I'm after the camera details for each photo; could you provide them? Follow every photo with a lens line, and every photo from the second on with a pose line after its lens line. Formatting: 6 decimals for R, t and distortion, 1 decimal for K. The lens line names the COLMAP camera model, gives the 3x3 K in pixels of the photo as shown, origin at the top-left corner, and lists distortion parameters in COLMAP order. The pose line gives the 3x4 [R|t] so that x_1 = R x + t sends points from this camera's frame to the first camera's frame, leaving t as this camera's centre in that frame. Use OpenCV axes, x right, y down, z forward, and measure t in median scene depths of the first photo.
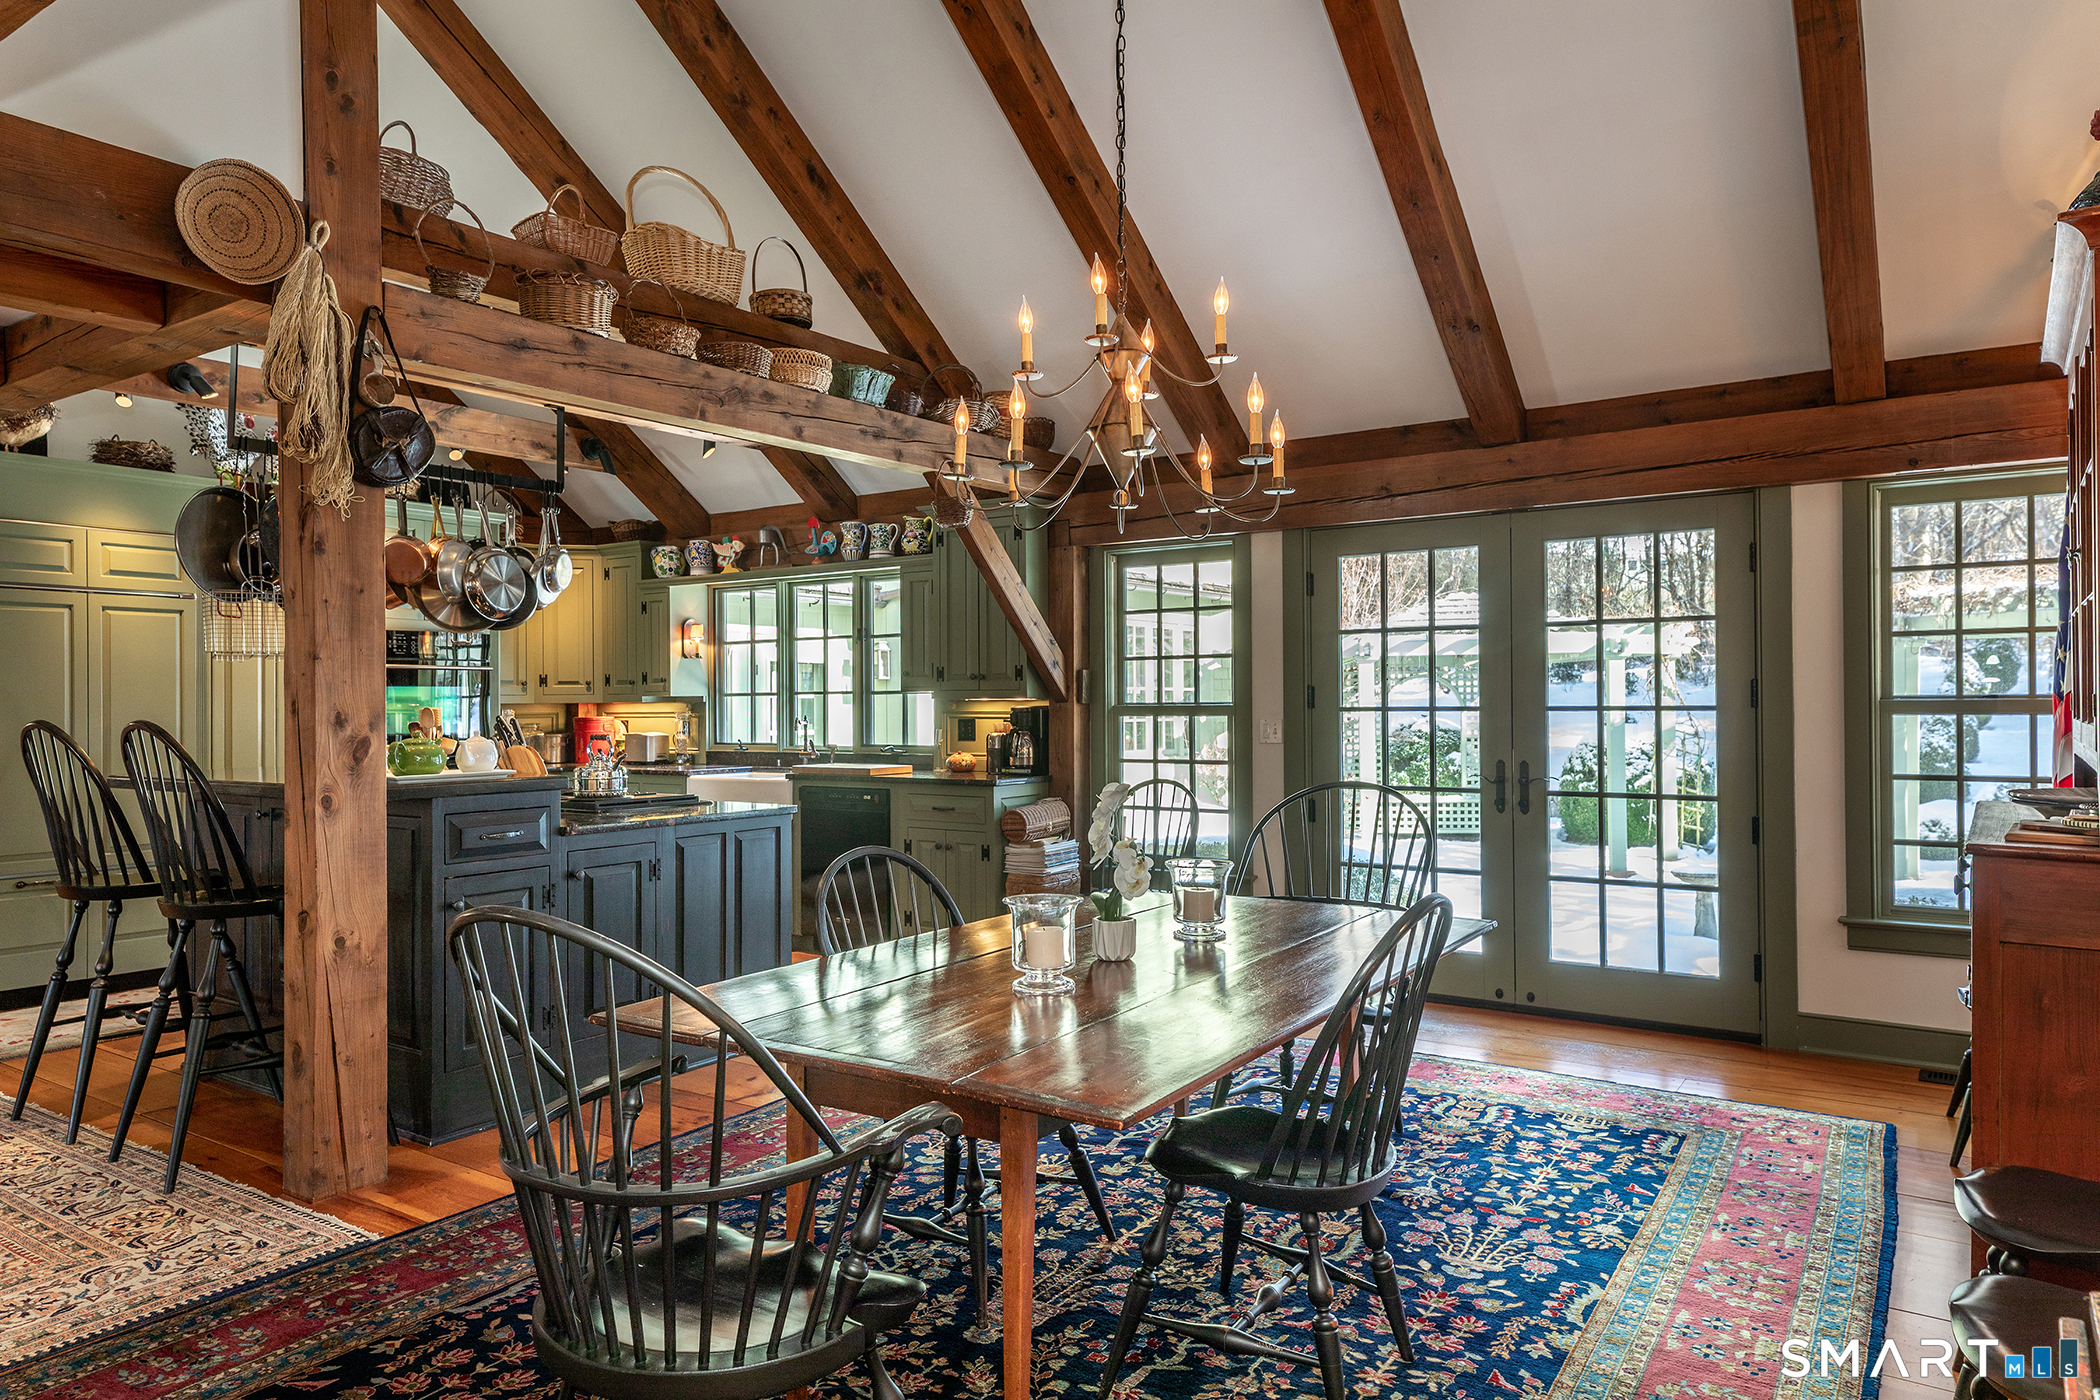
lens RADIAL K [[1304.4, 0, 1050.0], [0, 1304.4, 700.0], [0, 0, 1]] dist [0.038662, -0.025899]
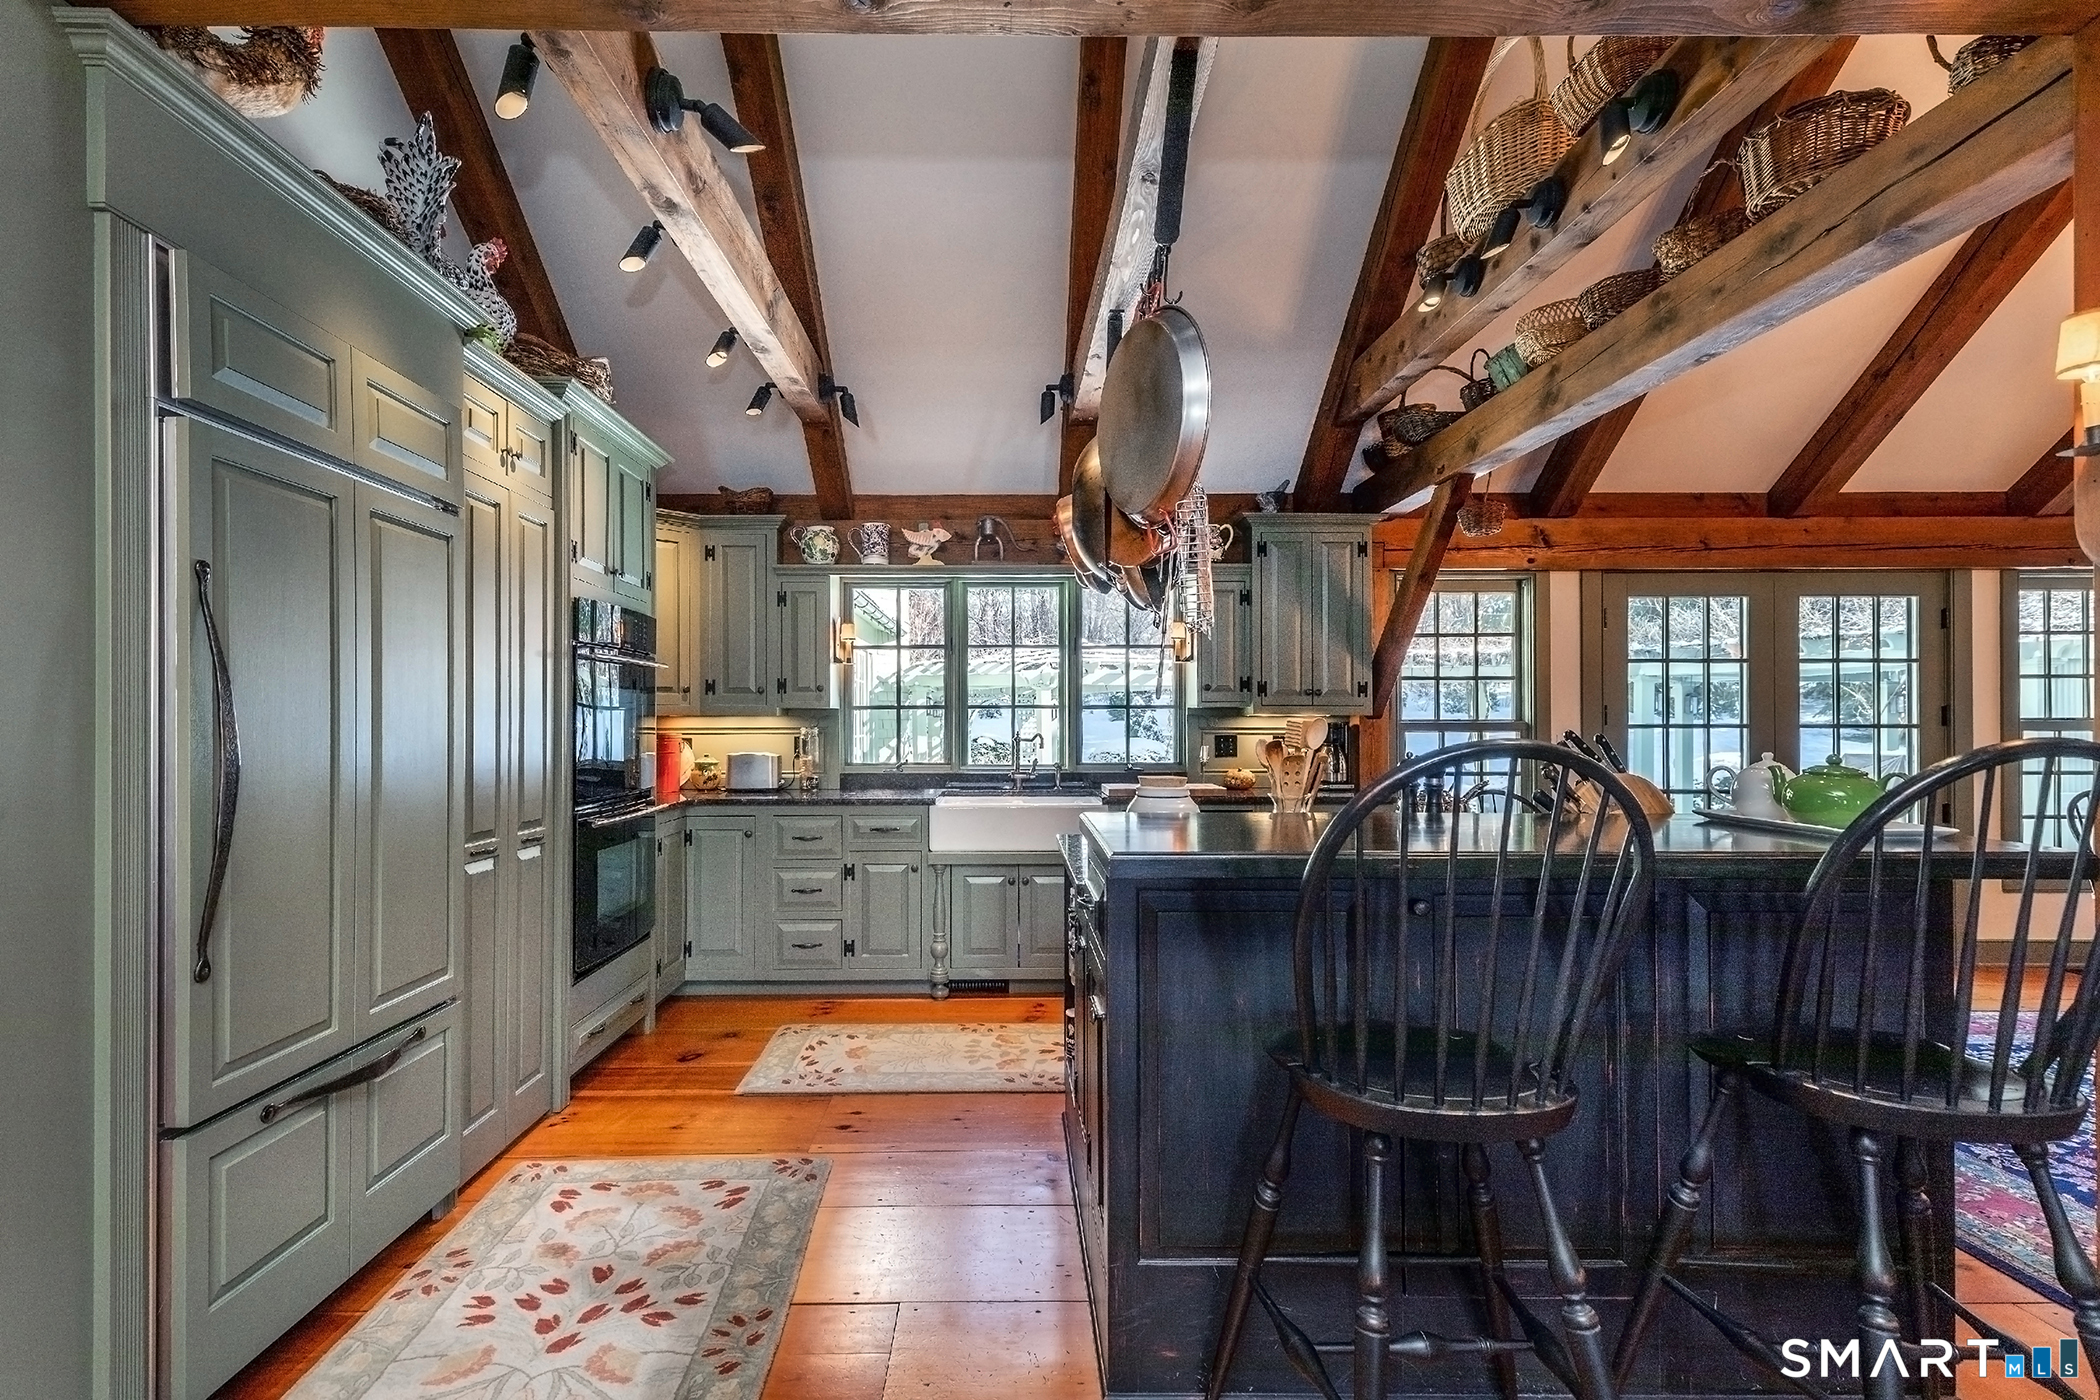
lens RADIAL K [[990.4, 0, 1045.3], [0, 990.4, 718.4], [0, 0, 1]] dist [0.003293, 0.000401]
pose [[0.829116, 0.007448, 0.559026, -0.768493], [-0.006076, 0.999972, -0.004312, 0.007775], [-0.559043, 0.000179, 0.829139, 0.593692]]
